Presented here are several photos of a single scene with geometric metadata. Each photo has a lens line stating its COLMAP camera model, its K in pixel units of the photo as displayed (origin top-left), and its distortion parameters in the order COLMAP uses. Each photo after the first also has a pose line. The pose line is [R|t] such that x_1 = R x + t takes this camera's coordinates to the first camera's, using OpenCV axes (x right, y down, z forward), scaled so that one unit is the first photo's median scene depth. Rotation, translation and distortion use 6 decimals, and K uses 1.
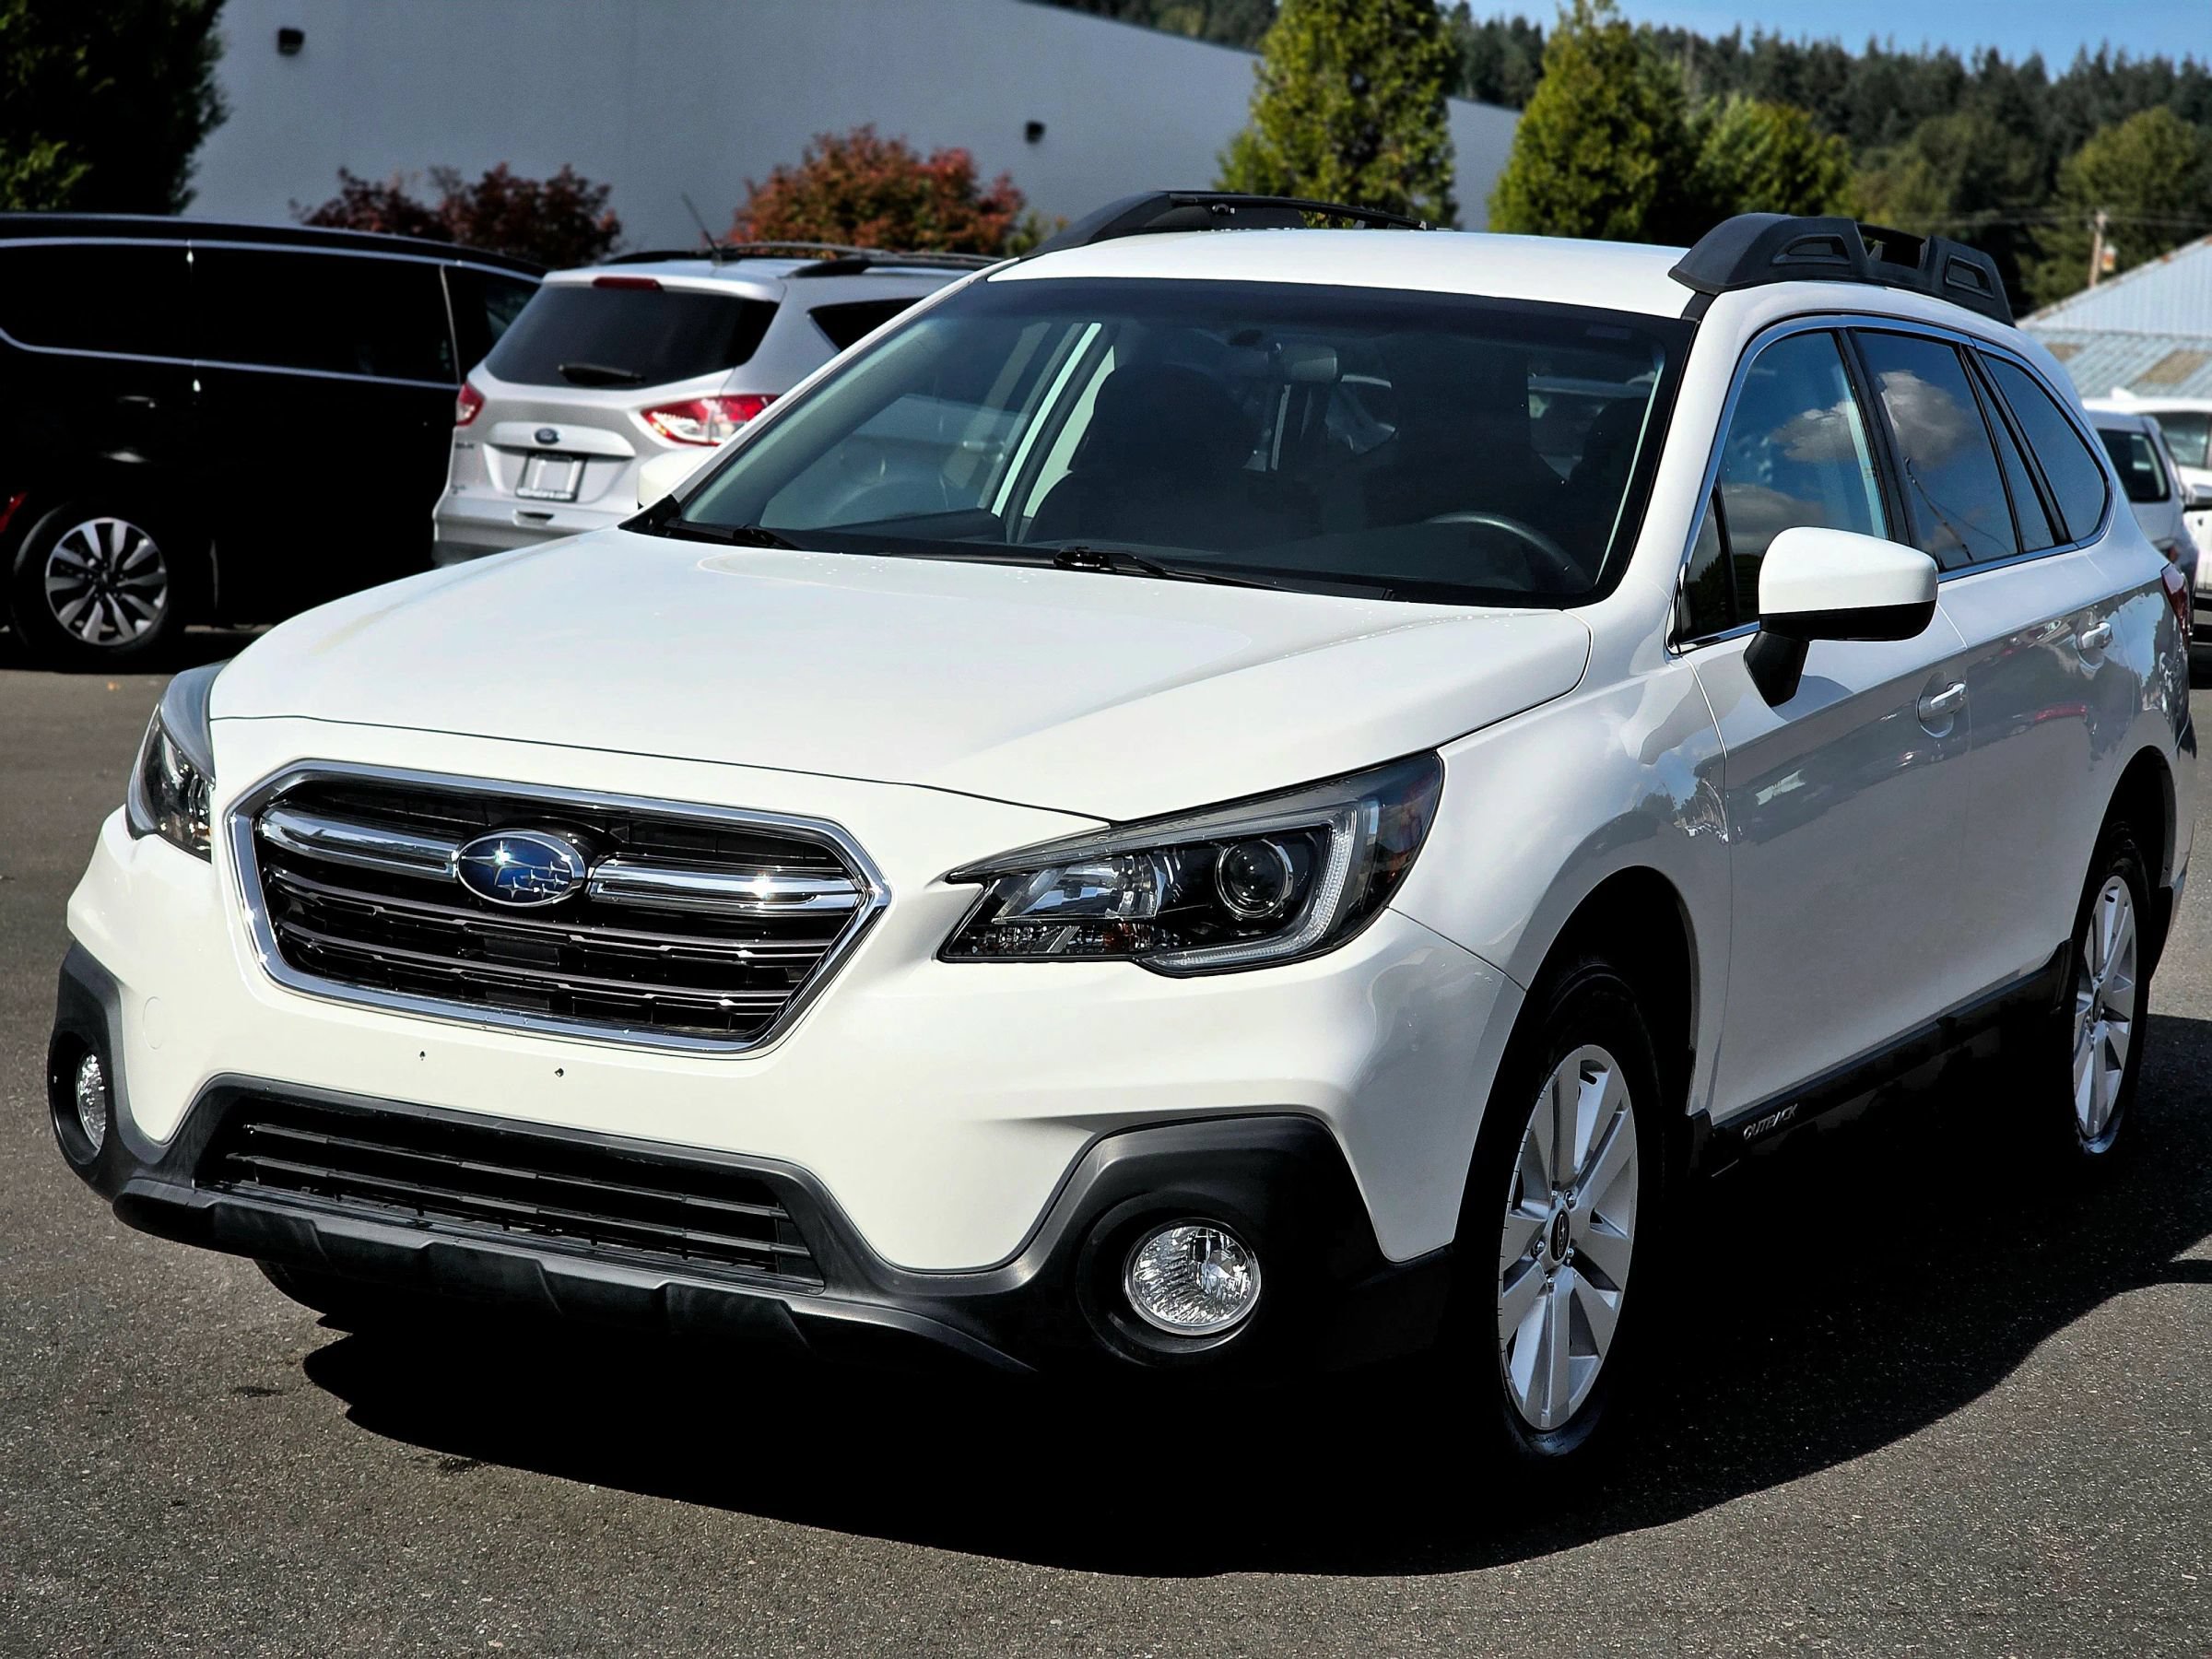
lens RADIAL K [[3929.6, 0, 1106.0], [0, 3929.6, 829.5], [0, 0, 1]] dist [-0.120468, 1.659847]
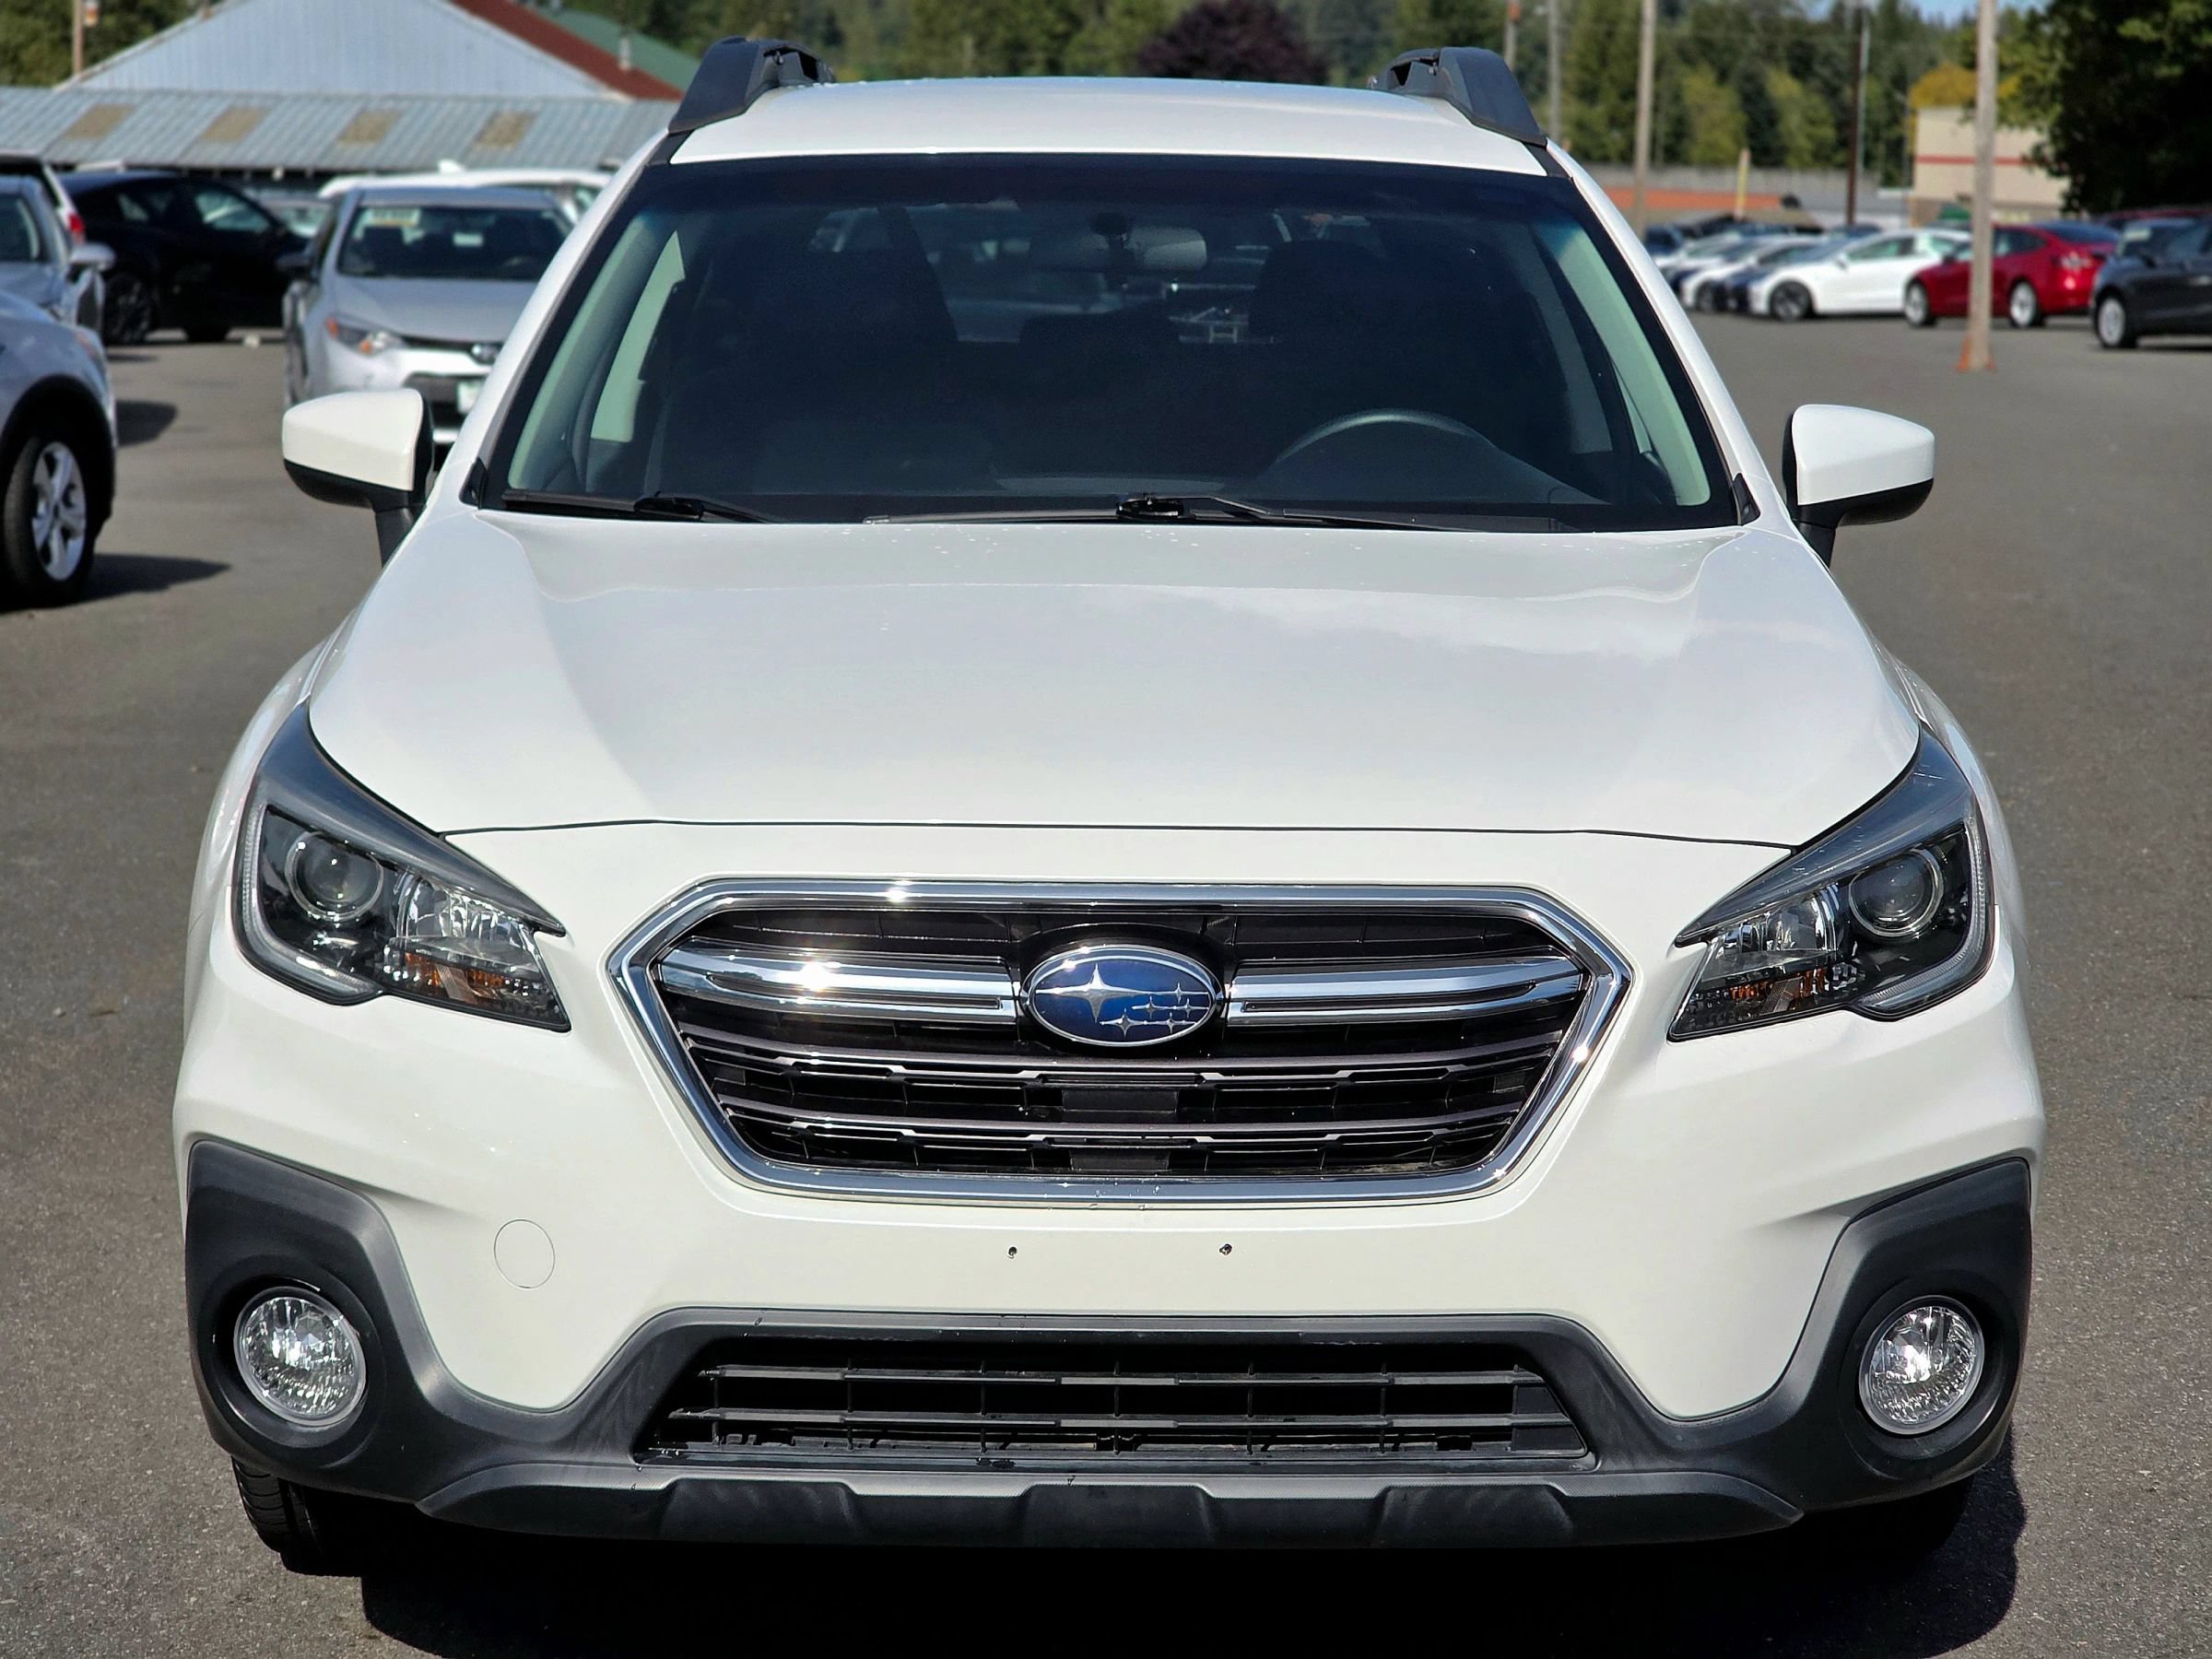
lens RADIAL K [[3959.2, 0, 1104.3], [0, 3959.2, 858.6], [0, 0, 1]] dist [-0.049434, 0.718146]
pose [[0.904827, -0.120844, 0.408270, -0.472059], [0.095109, 0.992014, 0.082842, -0.083093], [-0.415020, -0.036128, 0.909095, 0.289655]]
